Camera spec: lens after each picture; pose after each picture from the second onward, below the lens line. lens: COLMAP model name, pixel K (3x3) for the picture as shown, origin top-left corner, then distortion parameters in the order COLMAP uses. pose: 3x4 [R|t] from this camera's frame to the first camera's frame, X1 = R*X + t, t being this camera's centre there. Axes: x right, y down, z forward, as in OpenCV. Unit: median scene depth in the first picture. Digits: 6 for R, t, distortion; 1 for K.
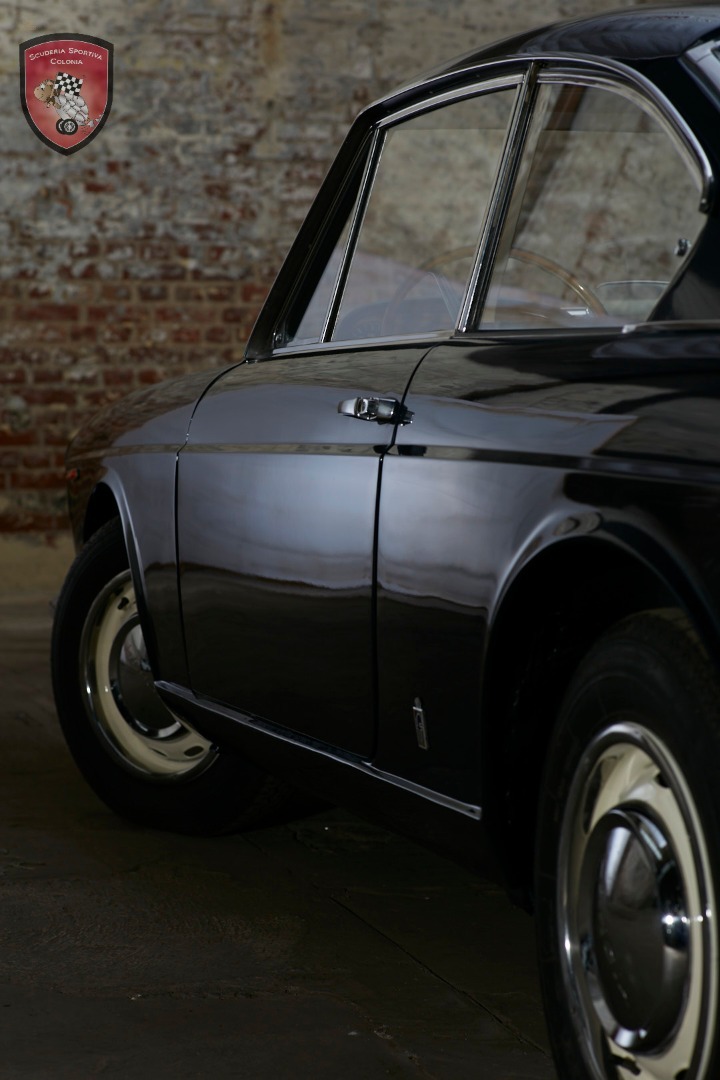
lens RADIAL K [[2628.6, 0, 360.0], [0, 2628.6, 540.0], [0, 0, 1]] dist [0.117322, -1.222721]
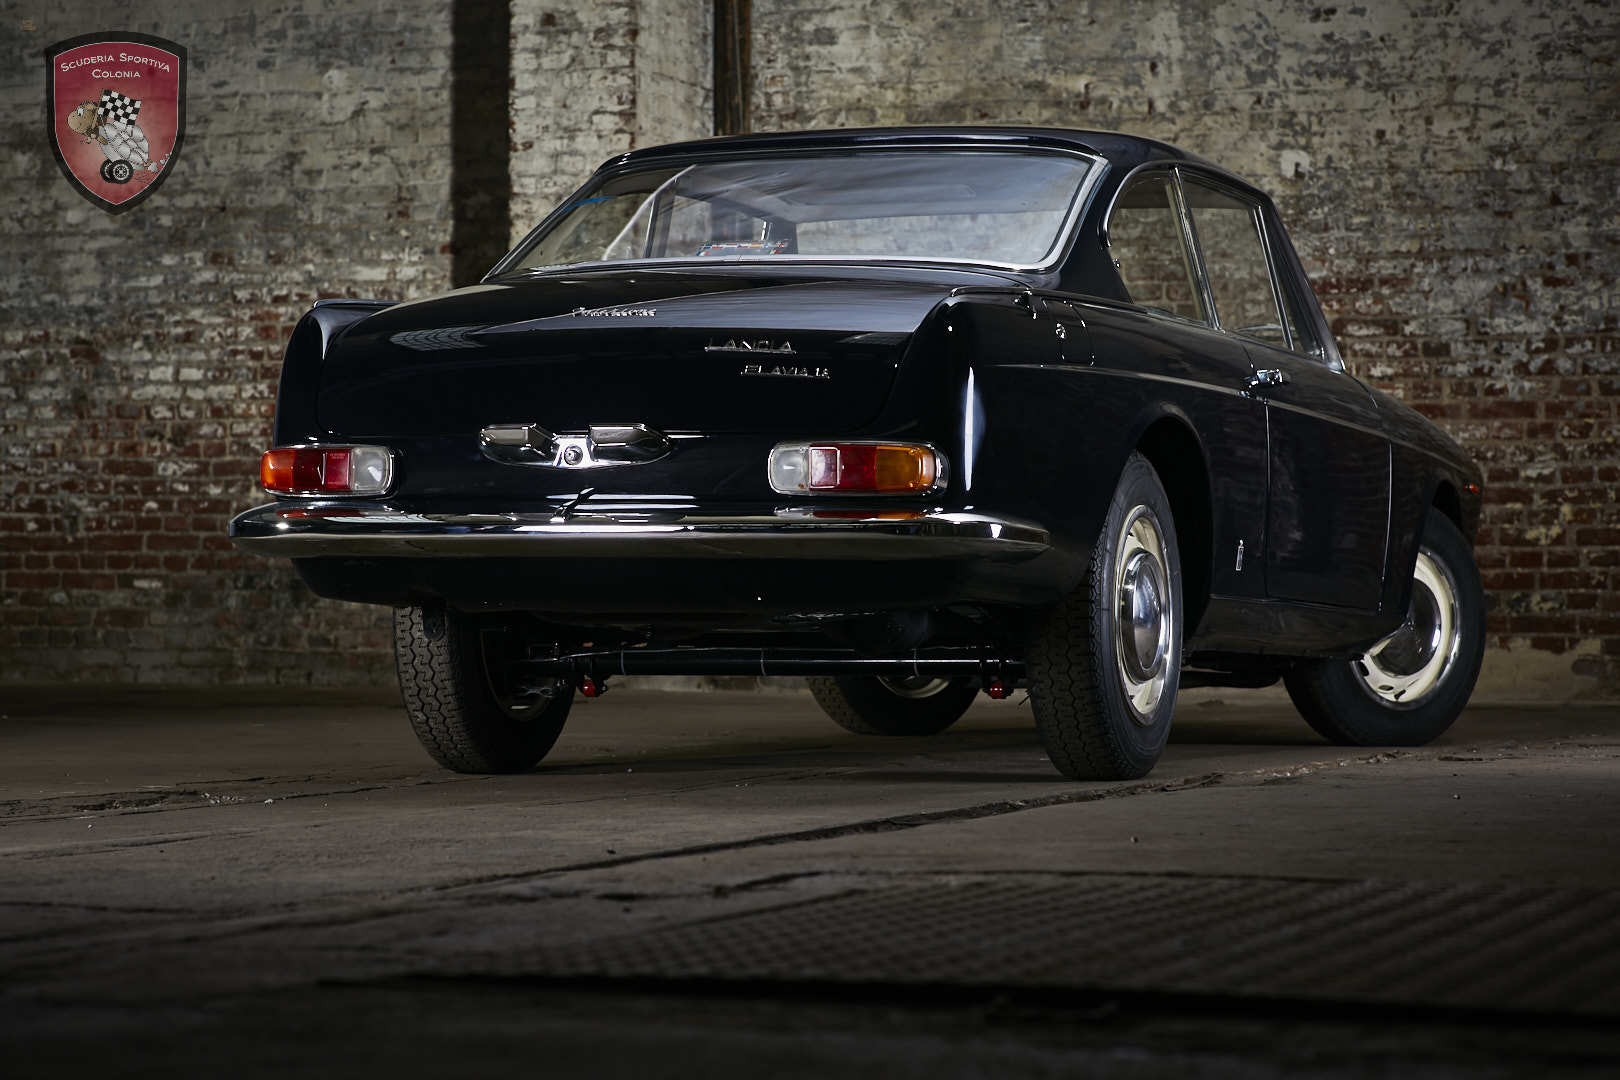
lens RADIAL K [[3942.9, 0, 811.9], [0, 3942.9, 551.6], [0, 0, 1]] dist [0.117322, -1.222721]
pose [[0.801287, -0.009468, -0.598206, 0.552602], [-0.039592, 0.996844, -0.068810, 0.077455], [0.596969, 0.078821, 0.798383, -0.324110]]
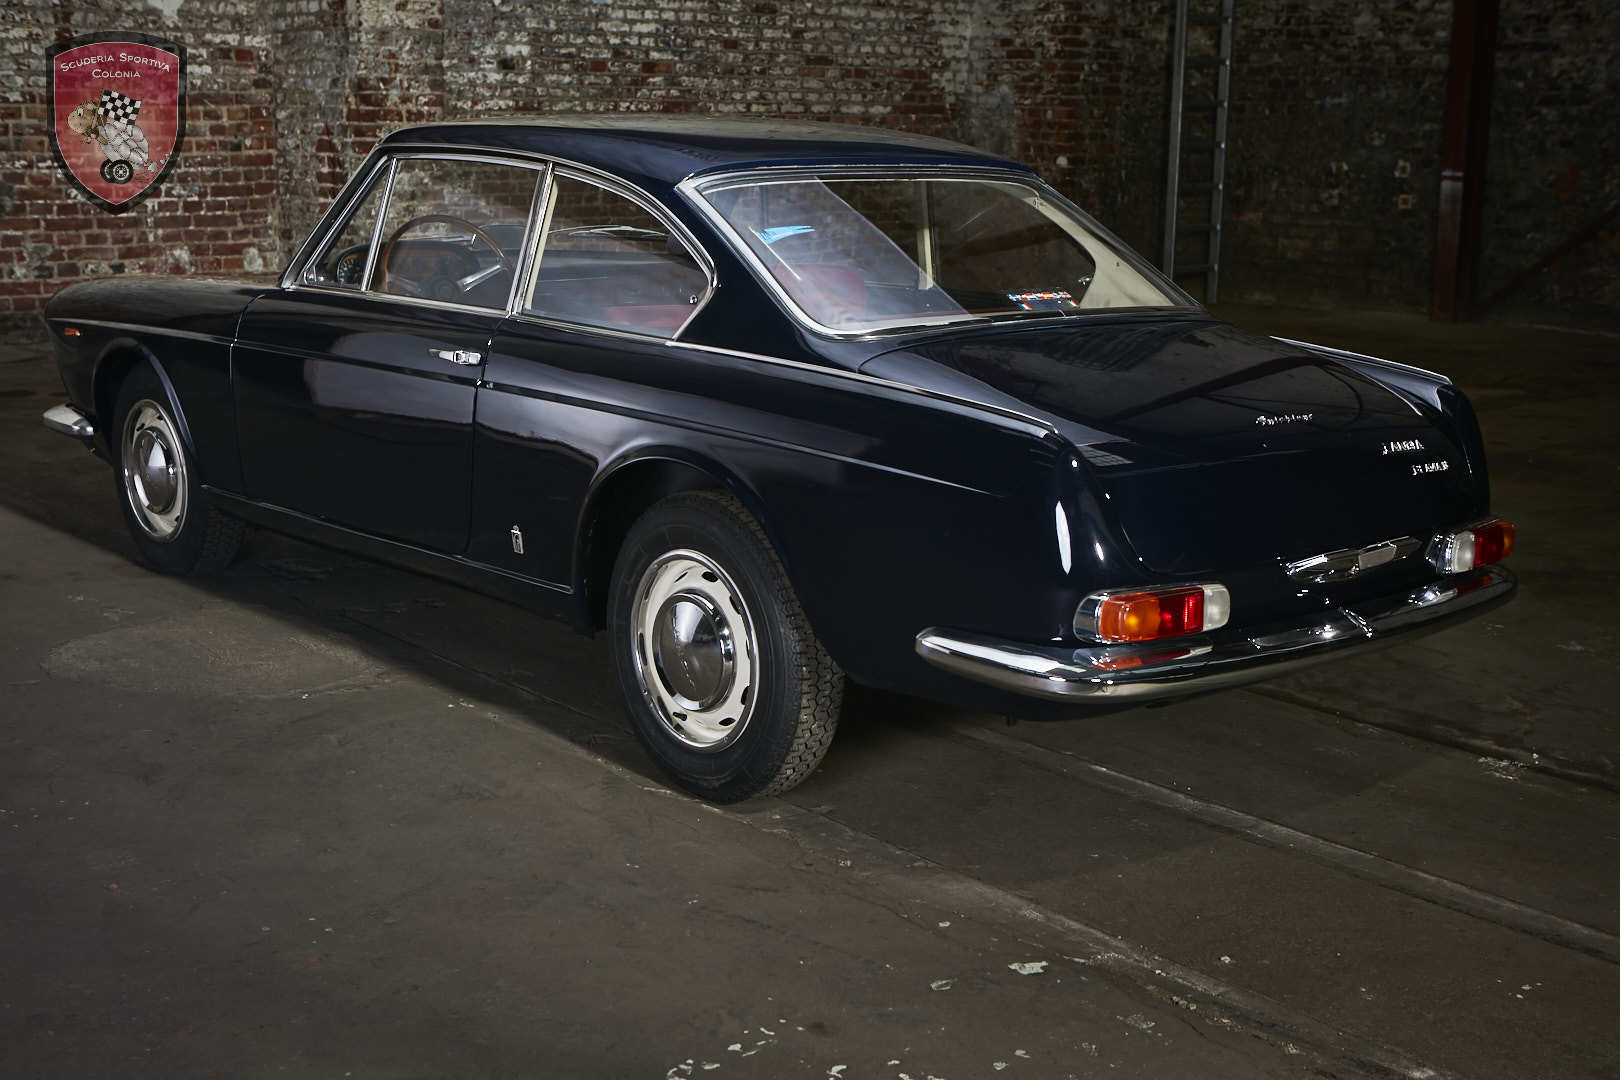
lens RADIAL K [[2126.4, 0, 810.8], [0, 2126.4, 498.1], [0, 0, 1]] dist [0.023514, -0.014870]
pose [[0.905290, -0.065462, 0.419720, -0.125253], [0.007637, 0.990403, 0.137997, -0.049040], [-0.424725, -0.121722, 0.897102, -0.122805]]
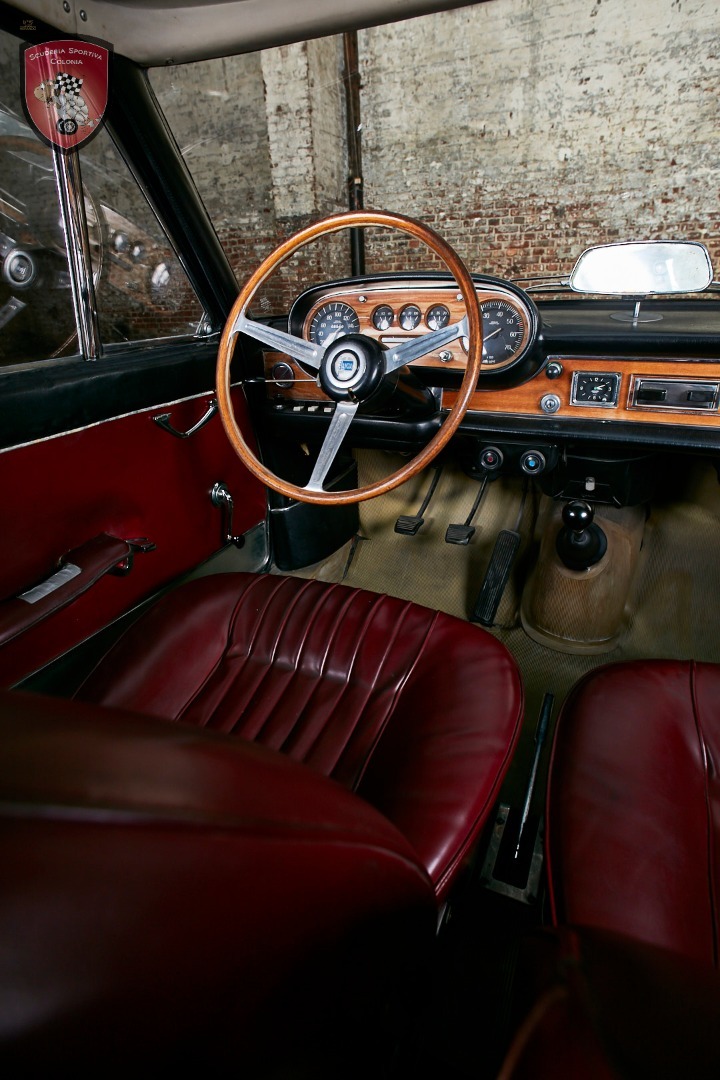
lens RADIAL K [[563.0, 0, 354.4], [0, 563.0, 539.8], [0, 0, 1]] dist [-0.065630, 0.043253]
pose [[0.746213, 0.255229, -0.614837, 0.082994], [-0.000360, 0.923739, 0.383022, -0.034561], [0.665707, -0.285595, 0.689398, 0.343645]]
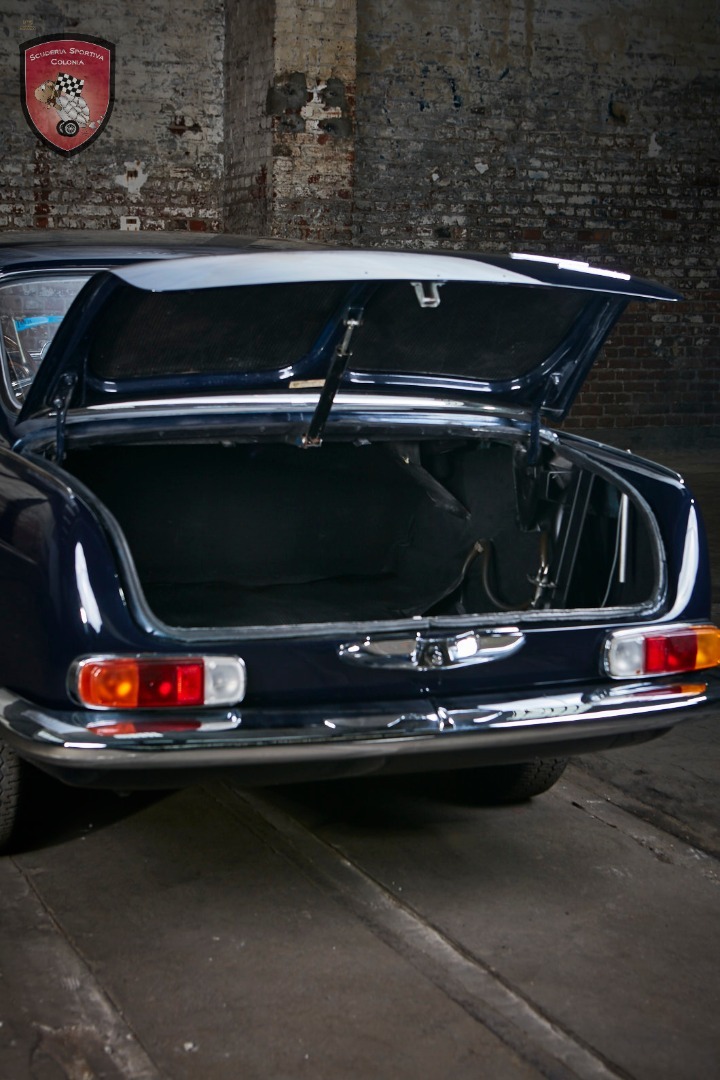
lens RADIAL K [[1920.4, 0, 342.4], [0, 1920.4, 542.1], [0, 0, 1]] dist [-0.036436, 0.044036]
pose [[0.996079, -0.000297, 0.088472, 0.078220], [-0.006885, 0.996702, 0.080861, -0.029728], [-0.088204, -0.081153, 0.992791, -0.148798]]
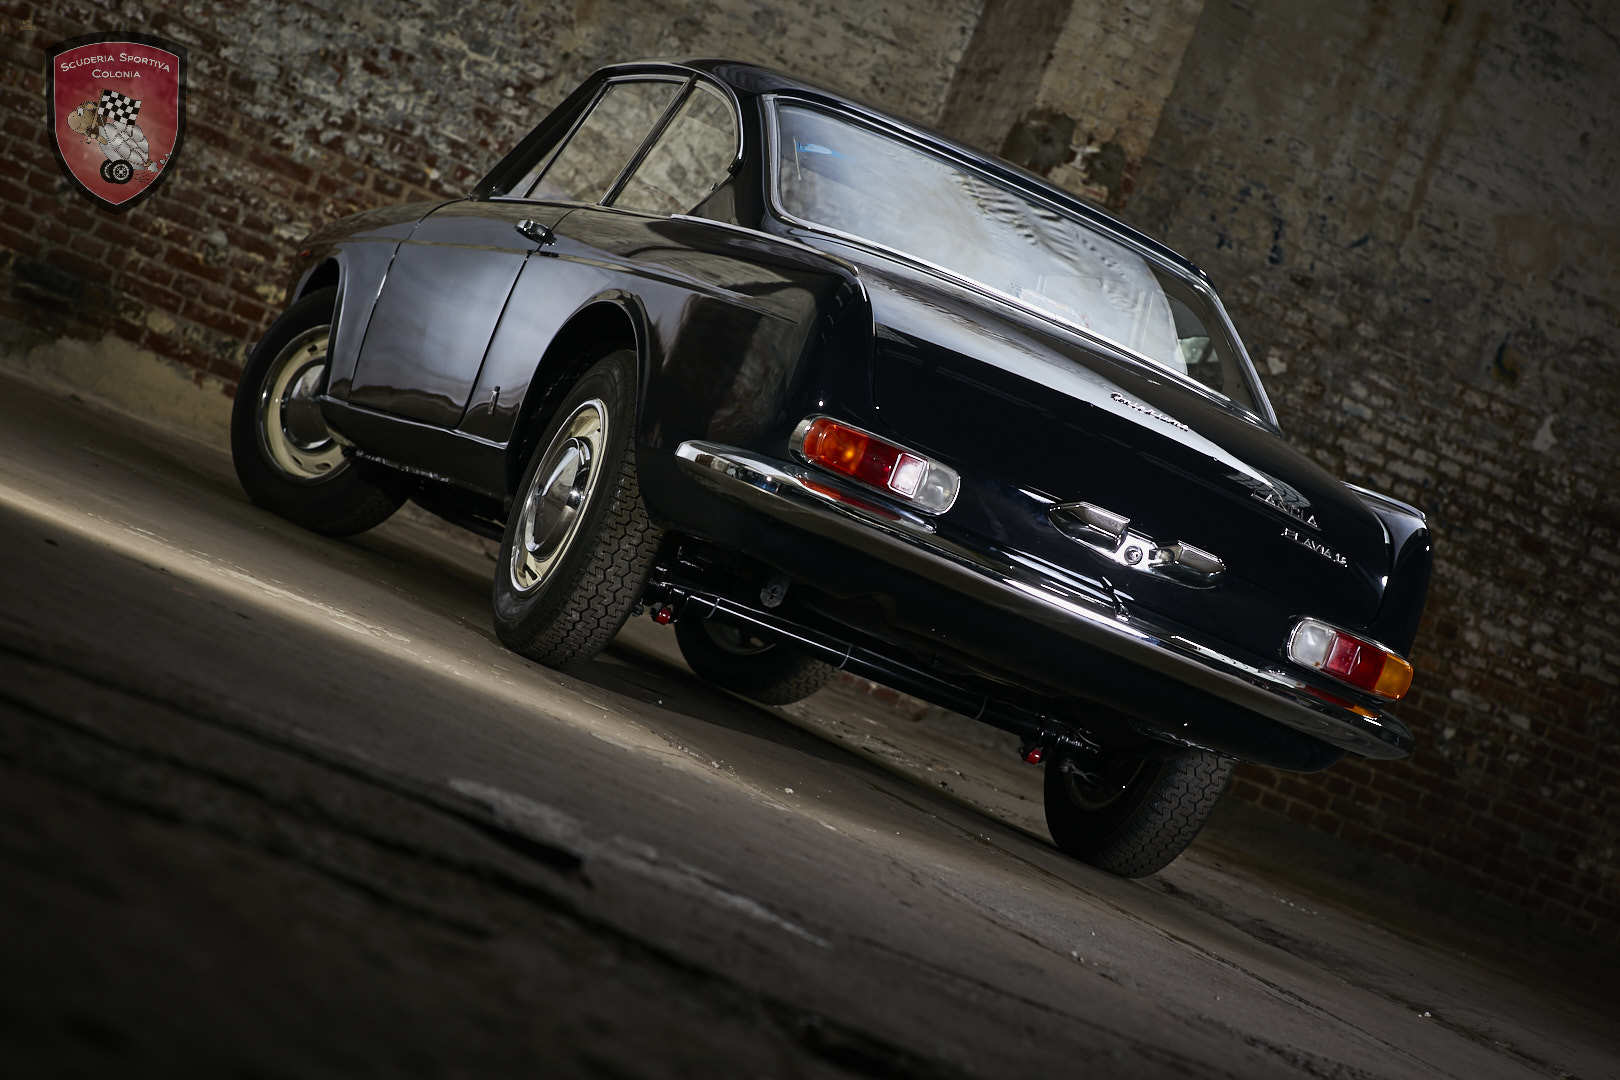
lens RADIAL K [[3942.9, 0, 811.9], [0, 3942.9, 551.6], [0, 0, 1]] dist [0.117322, -1.222721]
pose [[0.929658, 0.363361, 0.060865, 0.030024], [-0.358941, 0.930525, -0.072697, 0.086148], [-0.083052, 0.045737, 0.995495, -0.497921]]
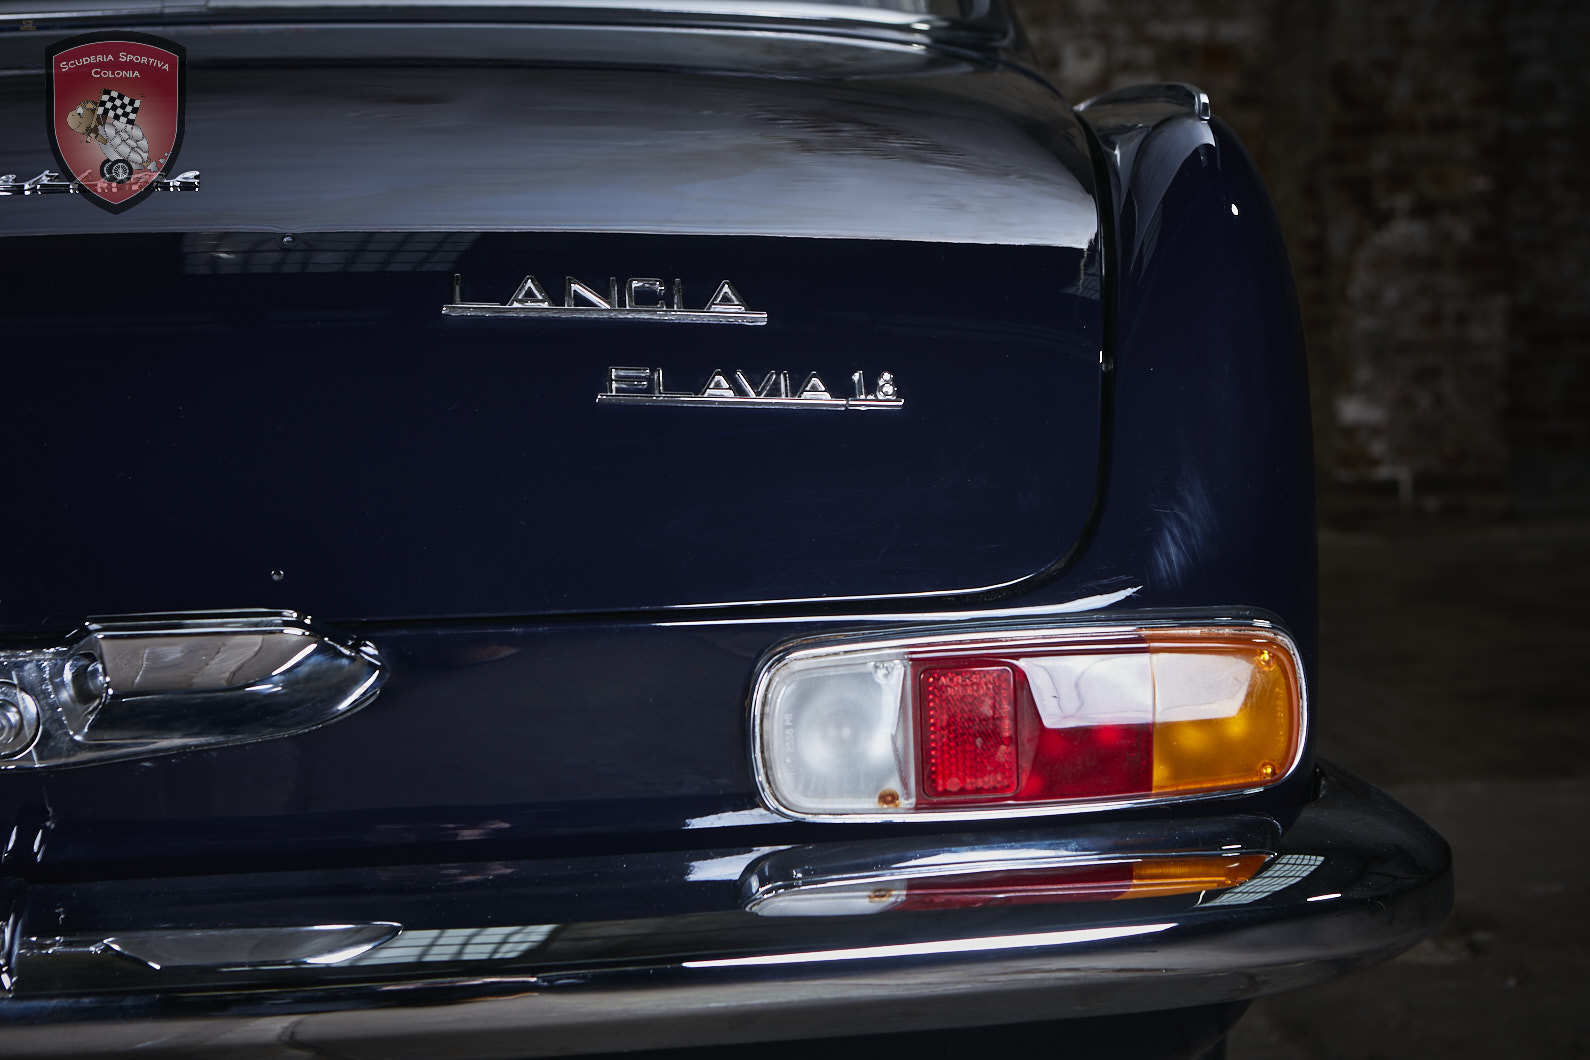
lens RADIAL K [[3109.5, 0, 794.3], [0, 3109.5, 509.6], [0, 0, 1]] dist [0.047591, 0.229283]
pose [[0.972173, -0.019892, -0.233420, 0.193266], [0.022166, 0.999729, 0.007121, 0.007398], [0.233215, -0.012097, 0.972350, 0.048853]]
